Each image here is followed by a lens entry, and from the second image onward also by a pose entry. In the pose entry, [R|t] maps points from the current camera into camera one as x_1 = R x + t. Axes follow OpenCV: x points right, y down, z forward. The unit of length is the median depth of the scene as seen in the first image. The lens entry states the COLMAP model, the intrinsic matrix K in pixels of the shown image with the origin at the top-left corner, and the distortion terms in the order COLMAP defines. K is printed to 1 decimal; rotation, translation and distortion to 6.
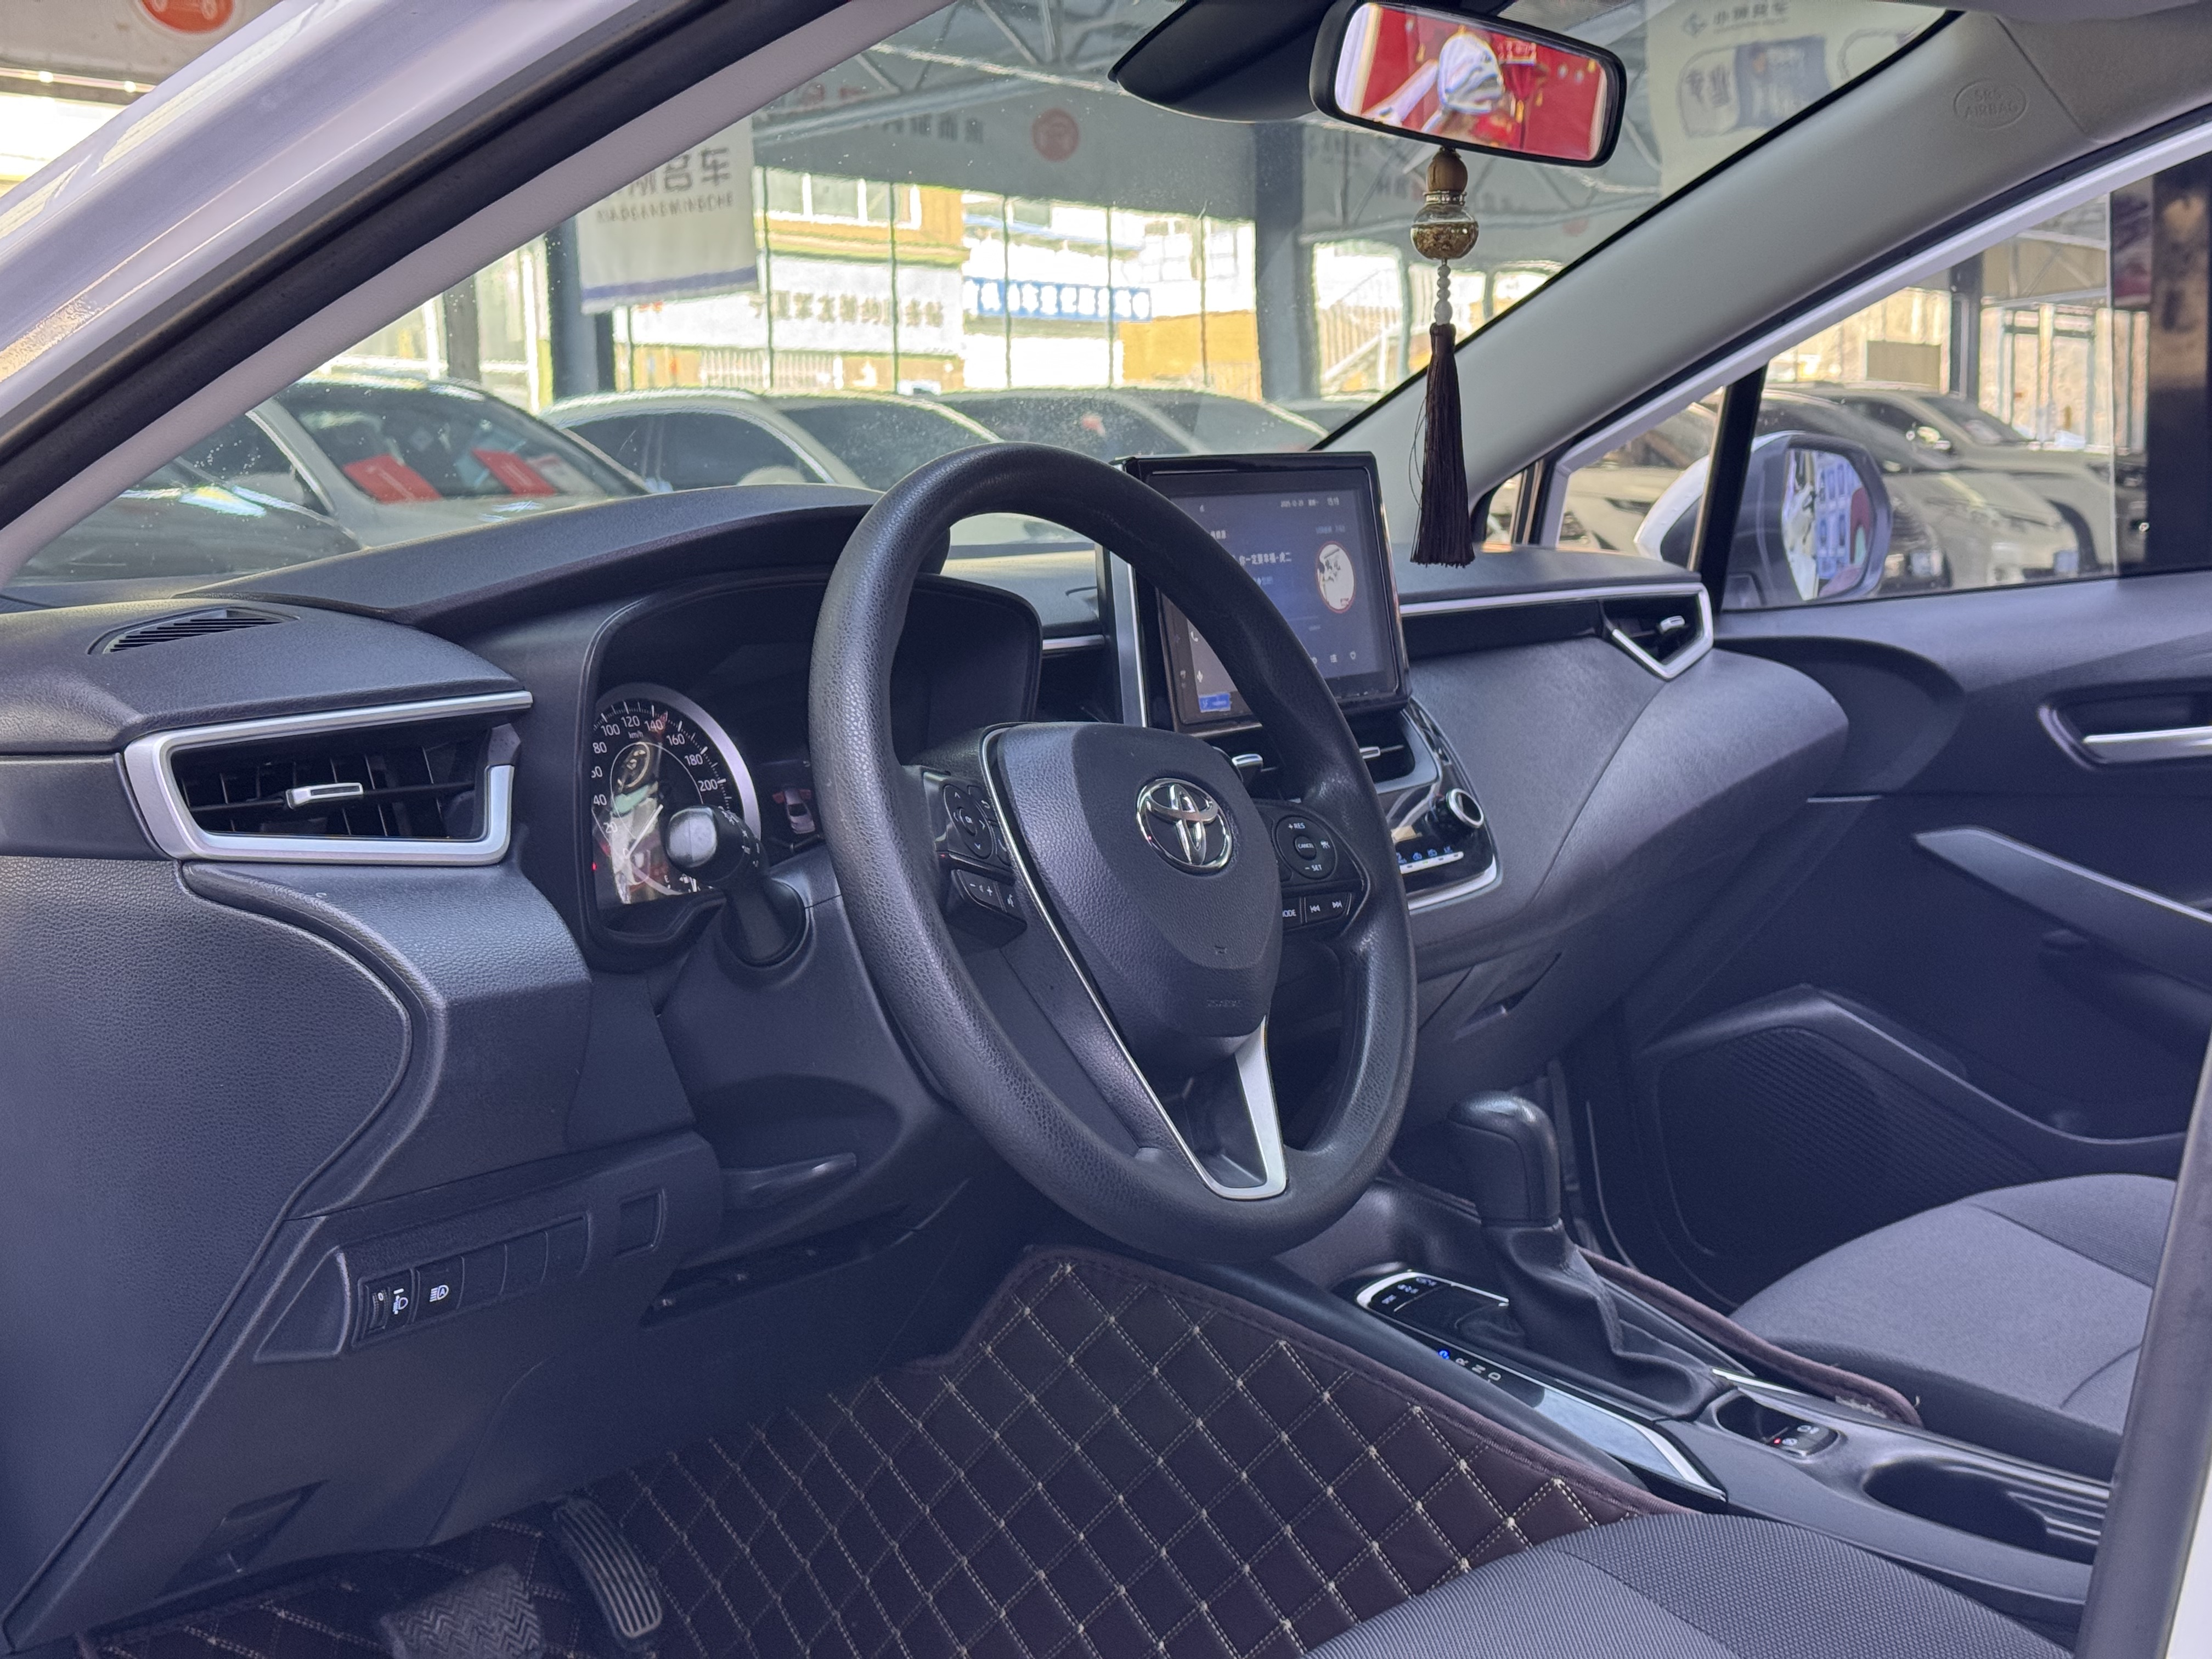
lens RADIAL K [[3079.5, 0, 1008.1], [0, 3079.5, 843.1], [0, 0, 1]] dist [0.174944, 0.000000]
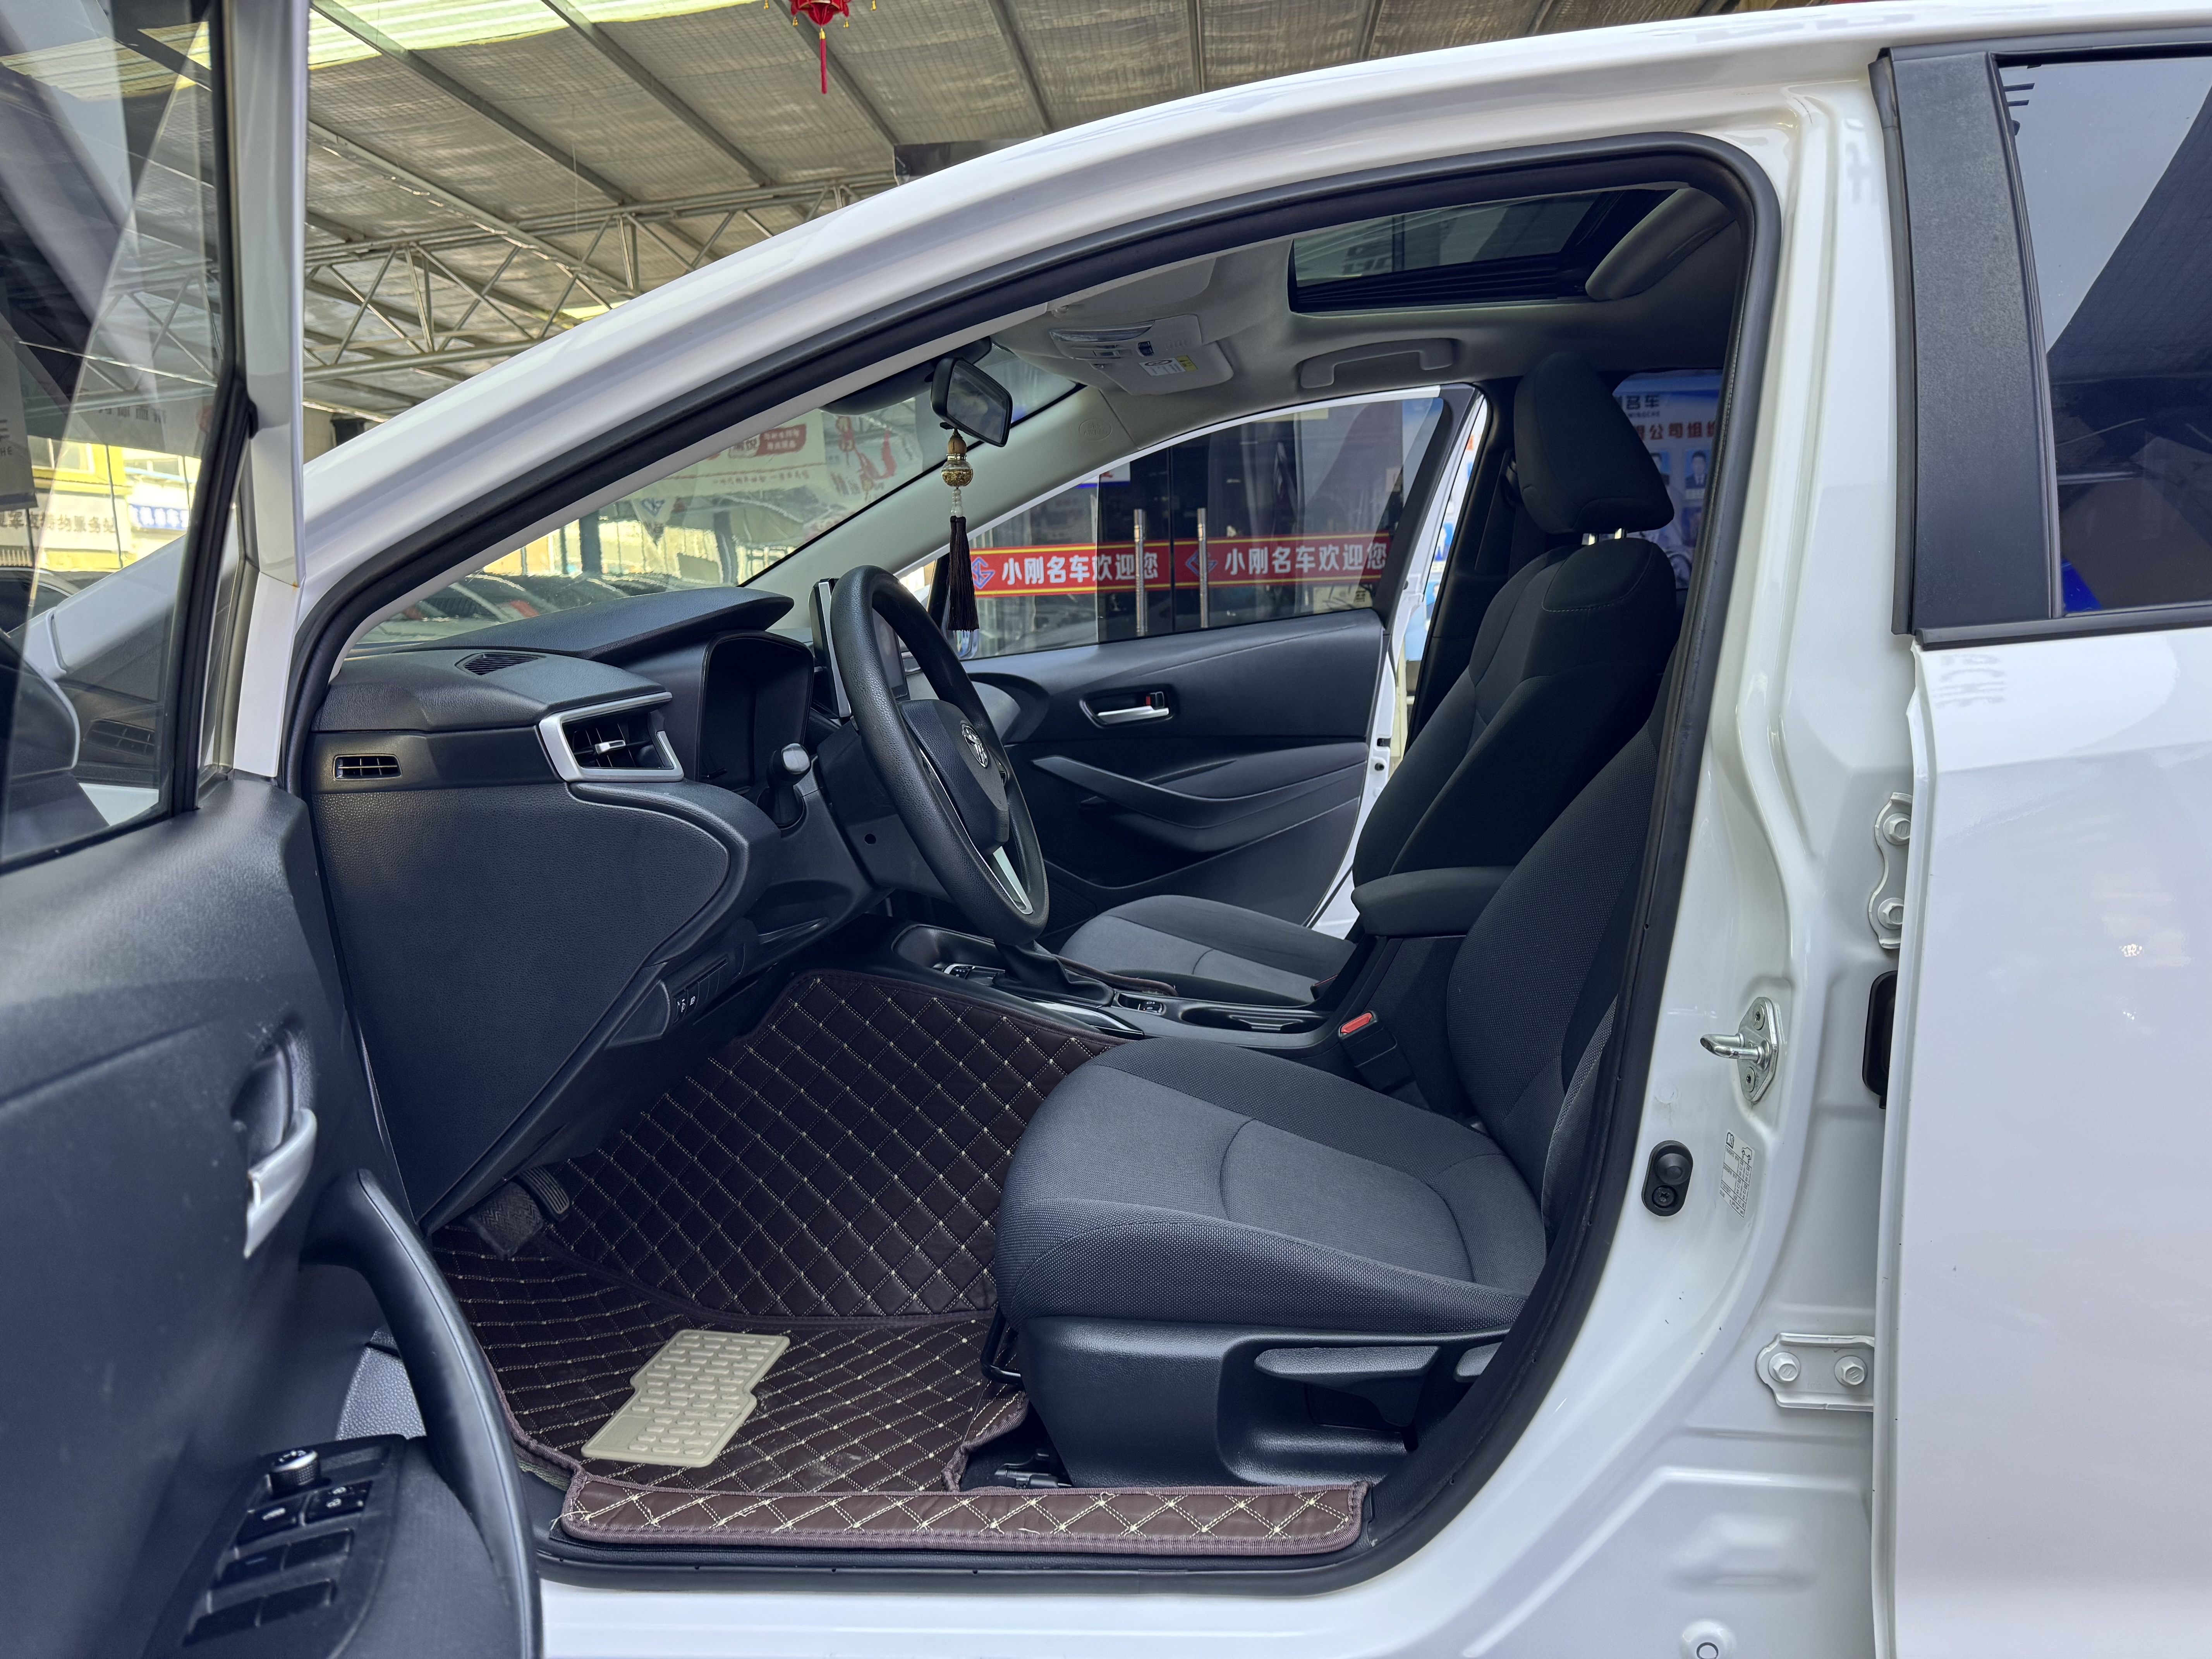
lens RADIAL K [[1564.7, 0, 1100.3], [0, 1564.7, 848.6], [0, 0, 1]] dist [0.024665, -0.030486]
pose [[0.858378, -0.084181, 0.506065, -0.363663], [0.070426, 0.996442, 0.046298, 0.018667], [-0.508161, -0.004101, 0.861252, 0.025363]]
